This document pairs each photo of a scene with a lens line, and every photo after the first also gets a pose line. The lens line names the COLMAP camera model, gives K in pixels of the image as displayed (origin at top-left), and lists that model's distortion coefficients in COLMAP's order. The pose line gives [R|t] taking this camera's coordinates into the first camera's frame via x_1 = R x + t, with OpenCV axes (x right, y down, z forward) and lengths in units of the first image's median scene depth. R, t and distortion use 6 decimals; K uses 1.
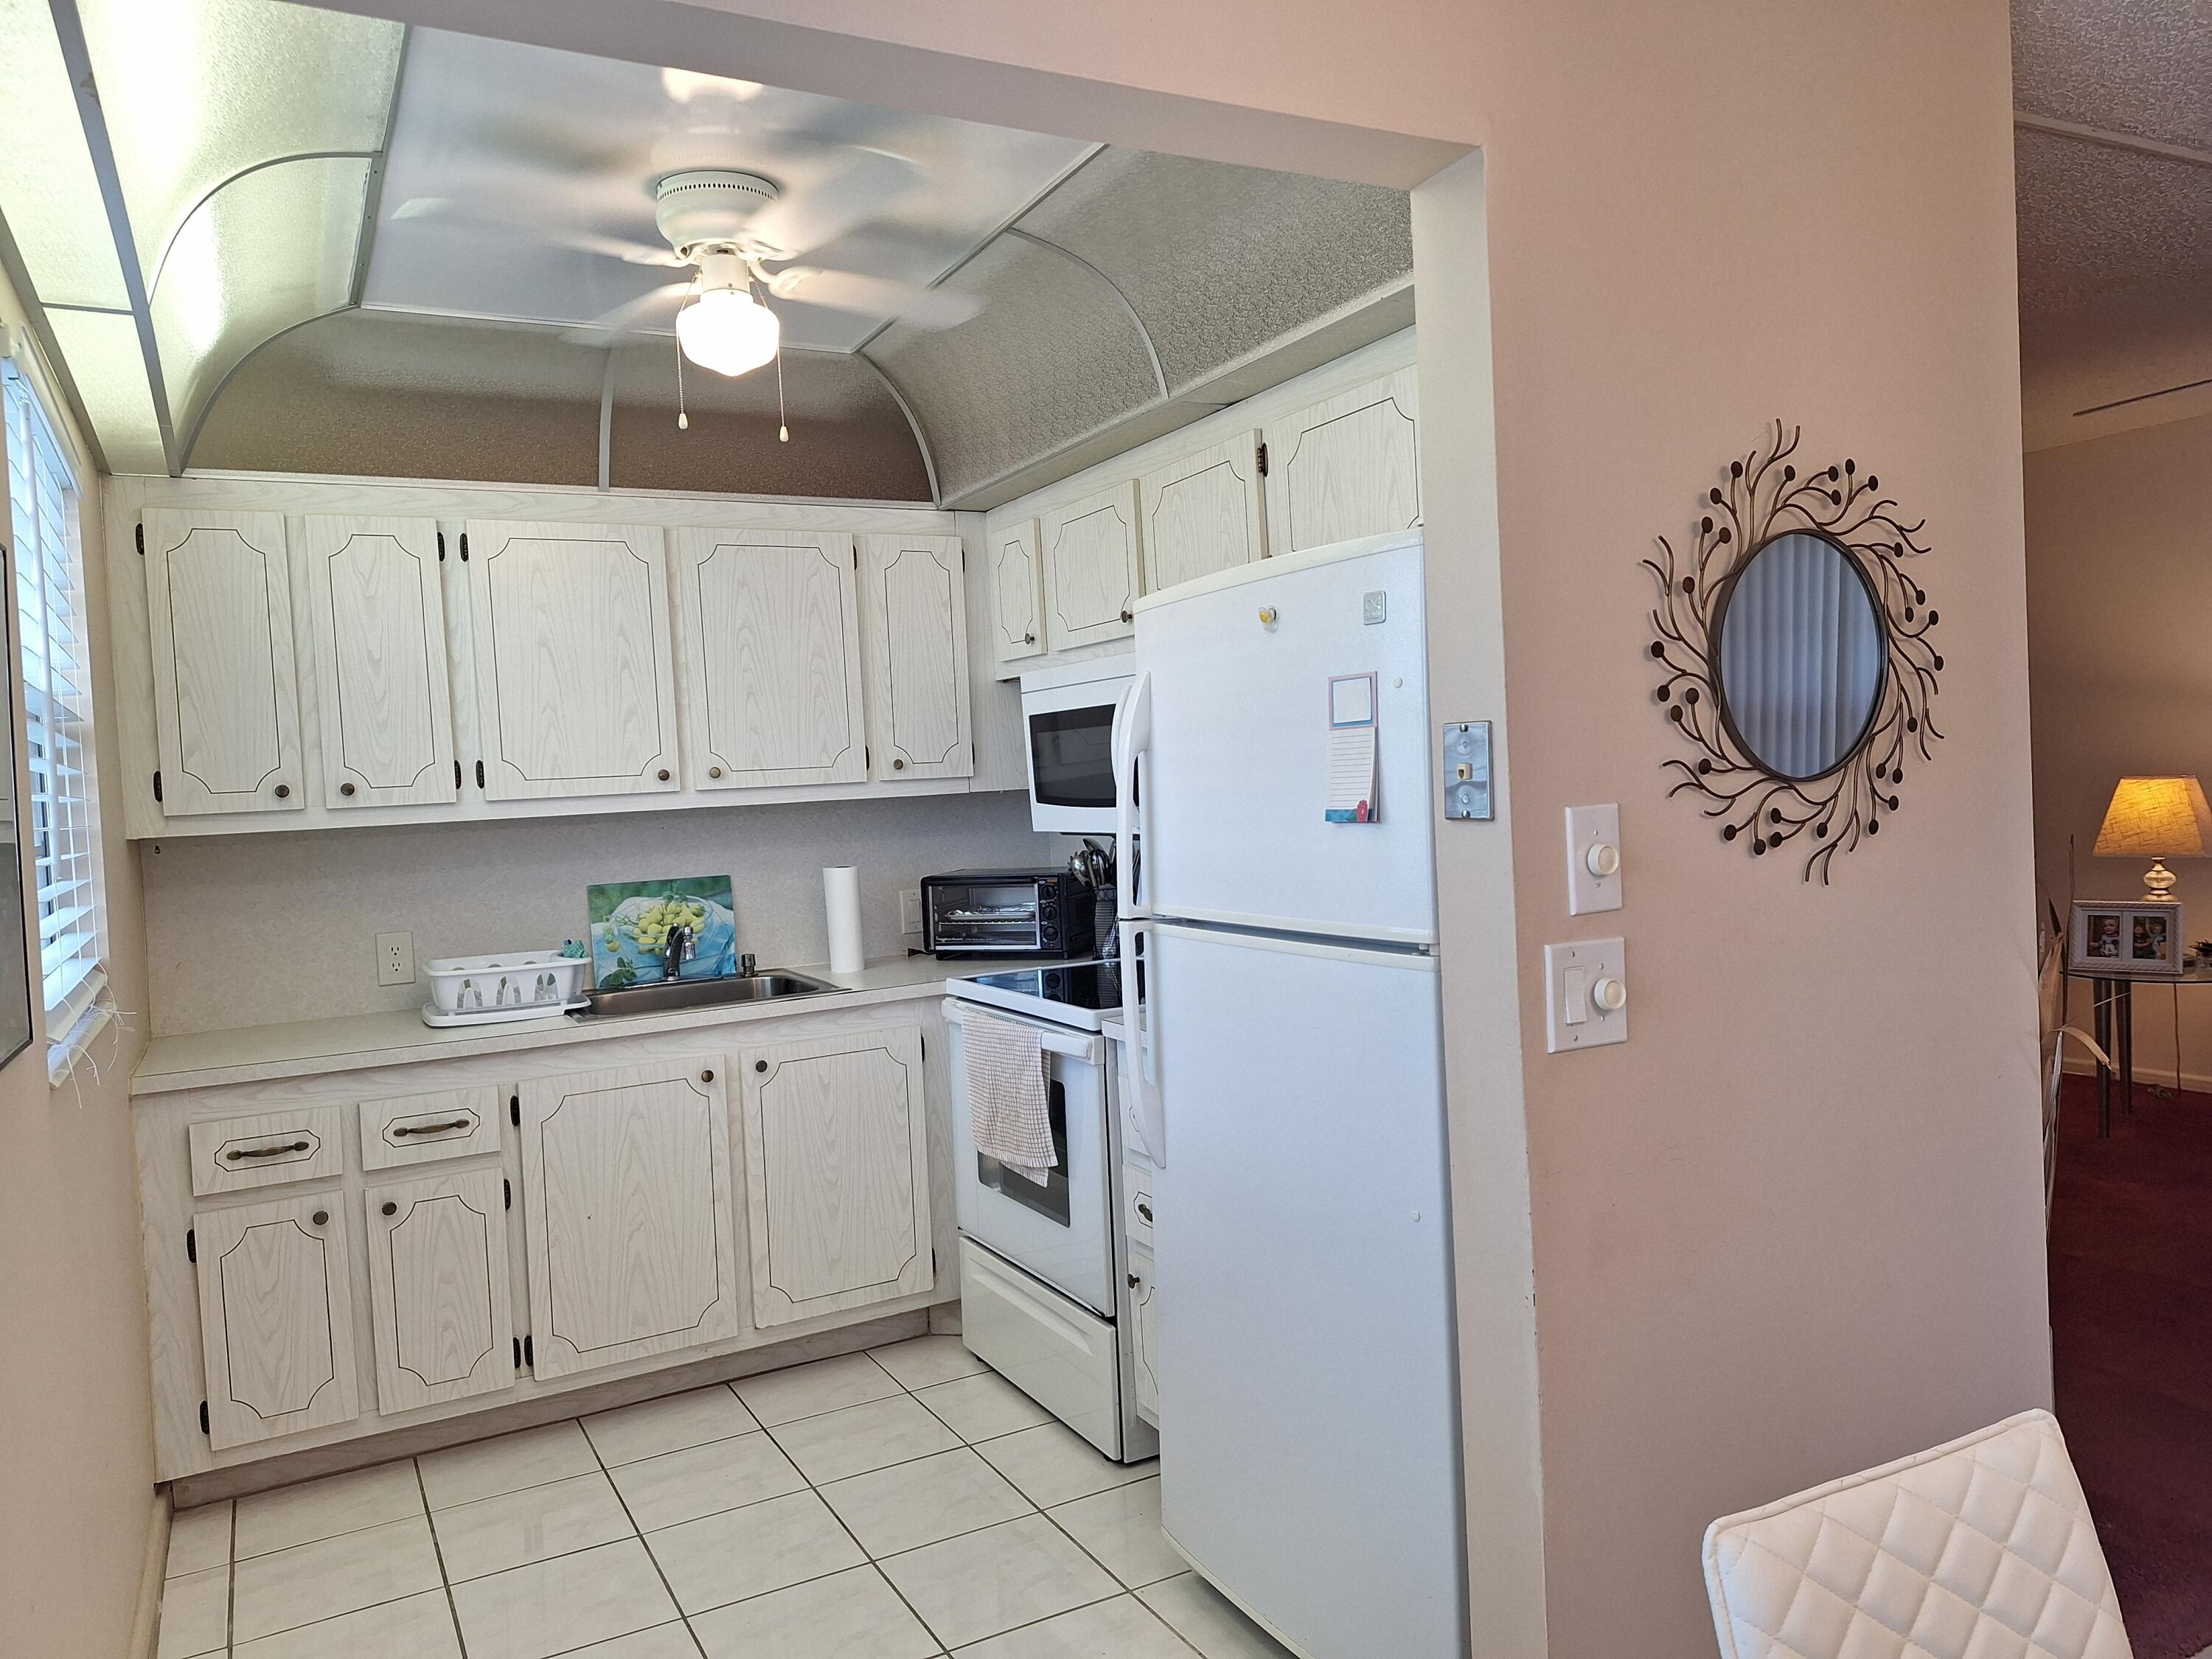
lens RADIAL K [[1495.0, 0, 1106.0], [0, 1495.0, 829.5], [0, 0, 1]] dist [0.001802, 0.000916]
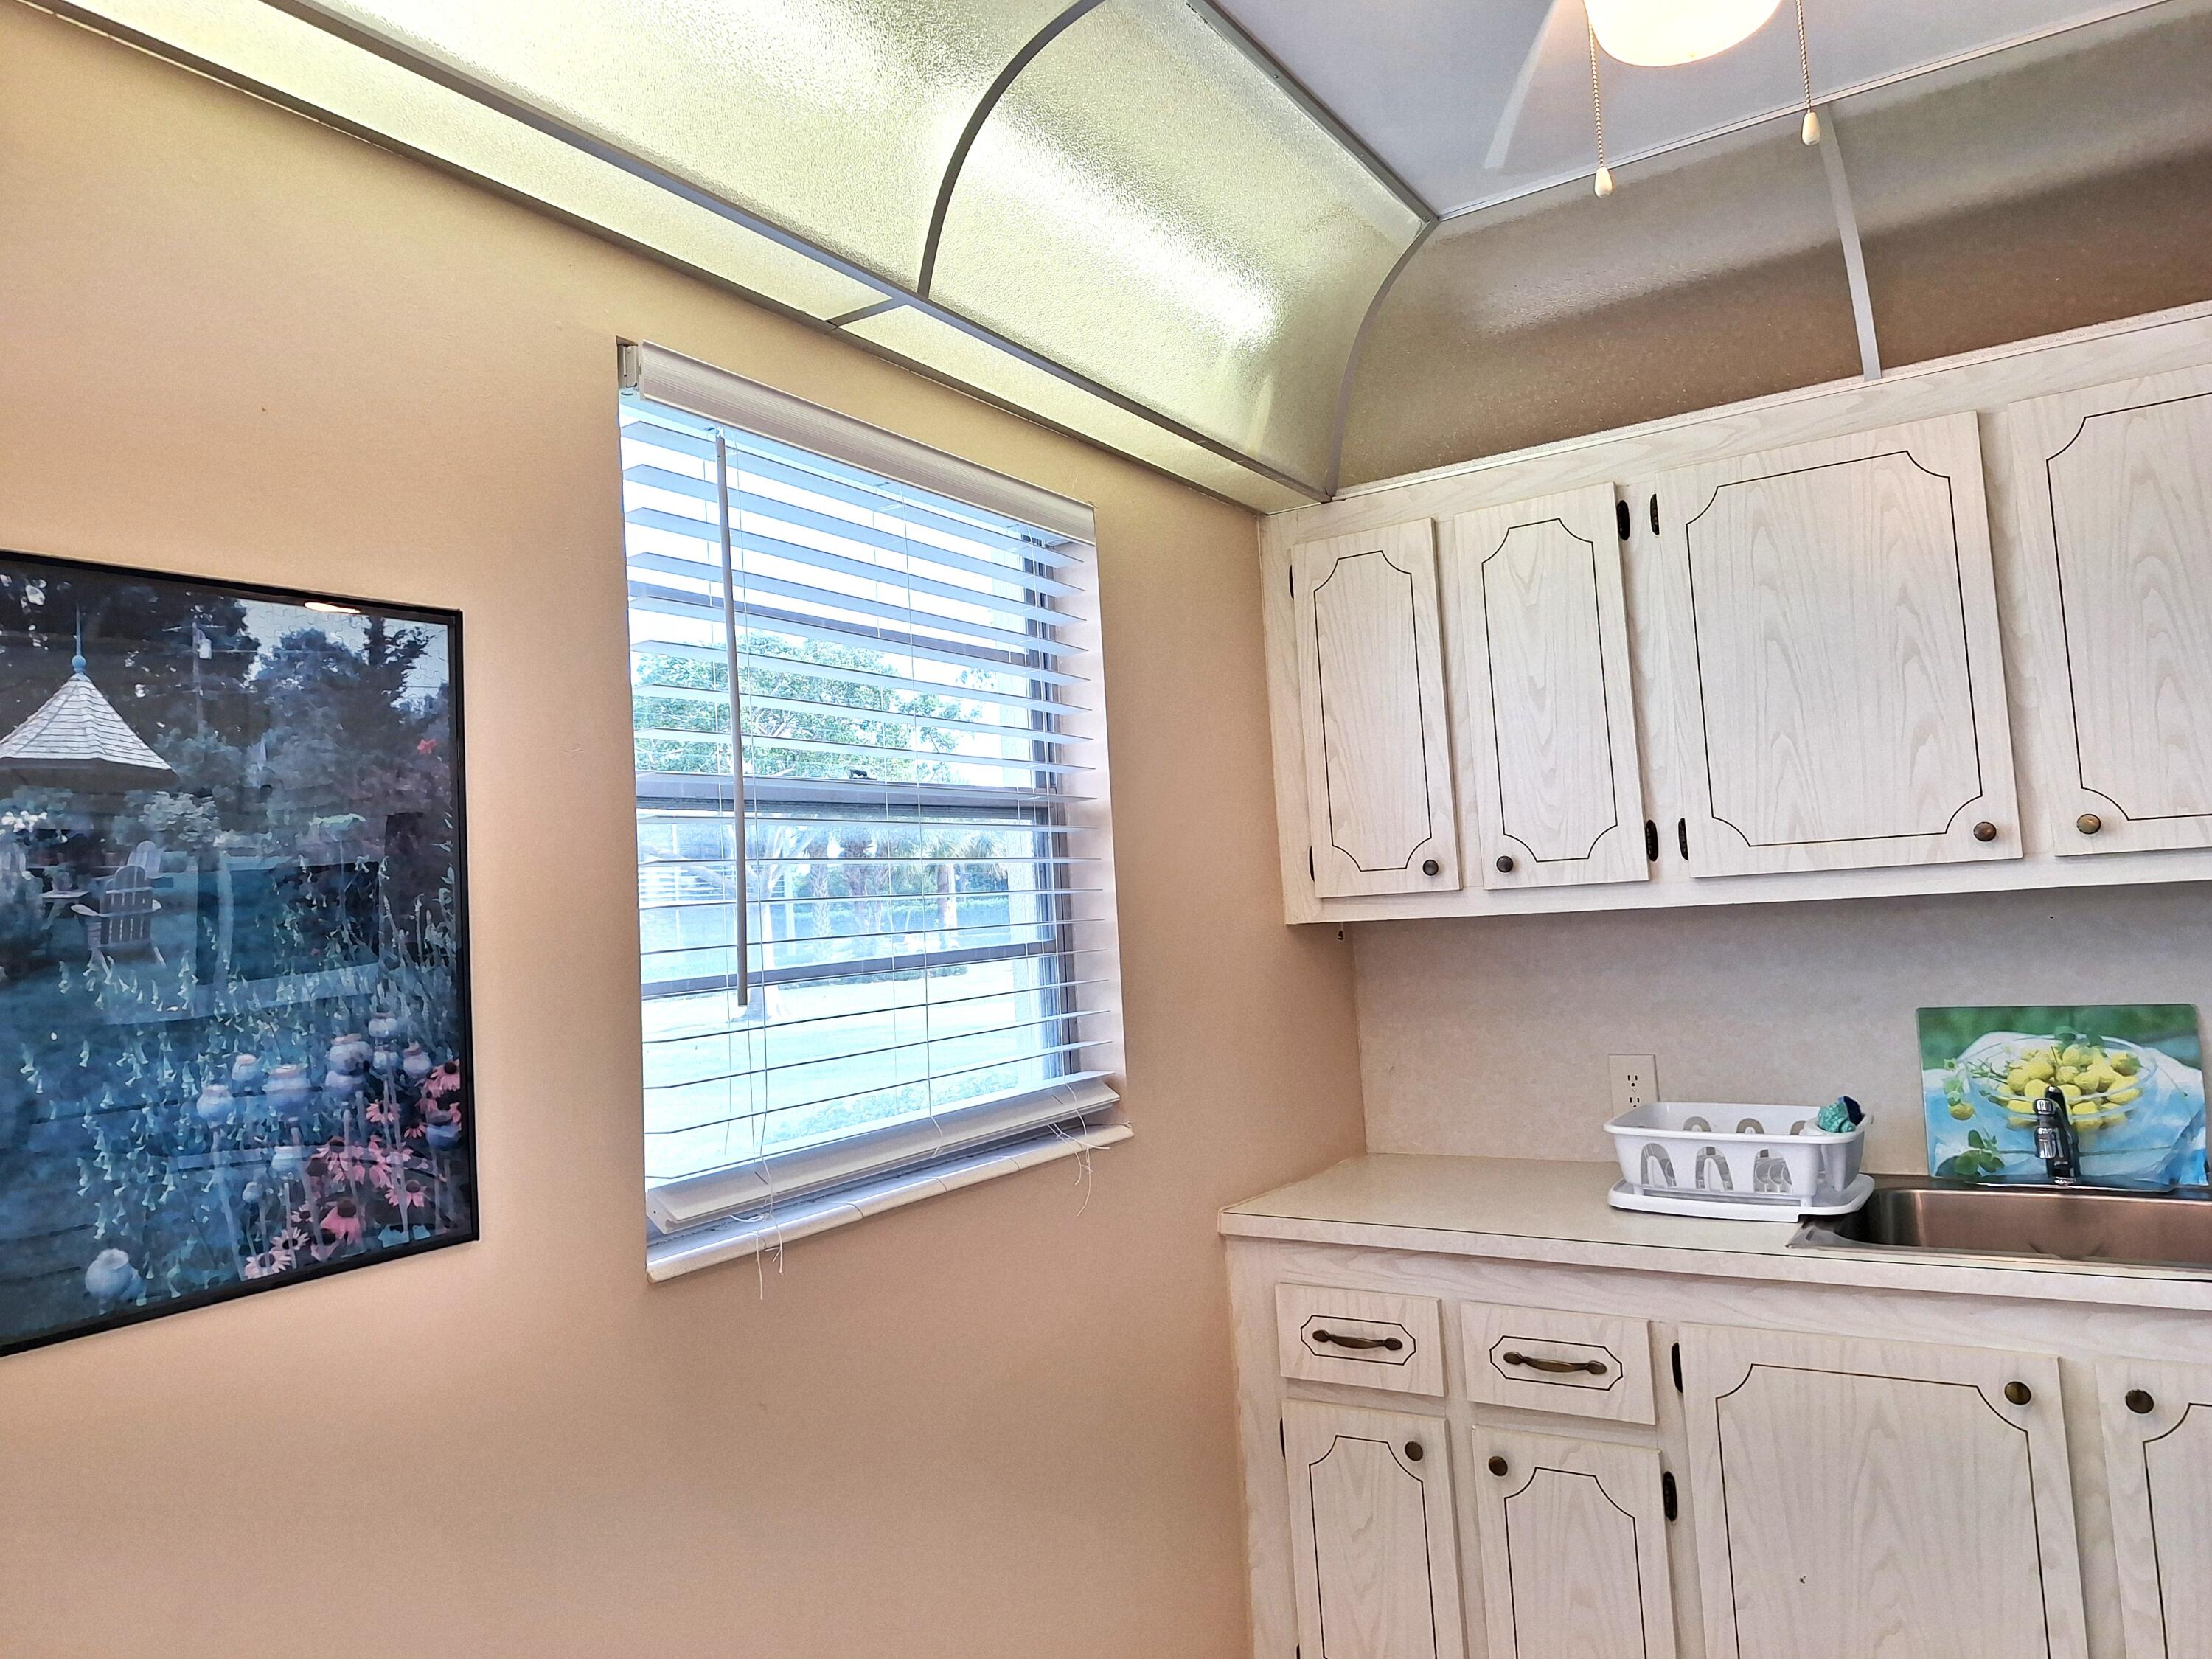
lens RADIAL K [[1531.2, 0, 1105.1], [0, 1531.2, 787.1], [0, 0, 1]] dist [0.049256, -0.065599]
pose [[0.464234, -0.048681, -0.884374, 0.082306], [0.002716, 0.998562, -0.053541, -0.023787], [0.885708, 0.022454, 0.463699, 0.442388]]
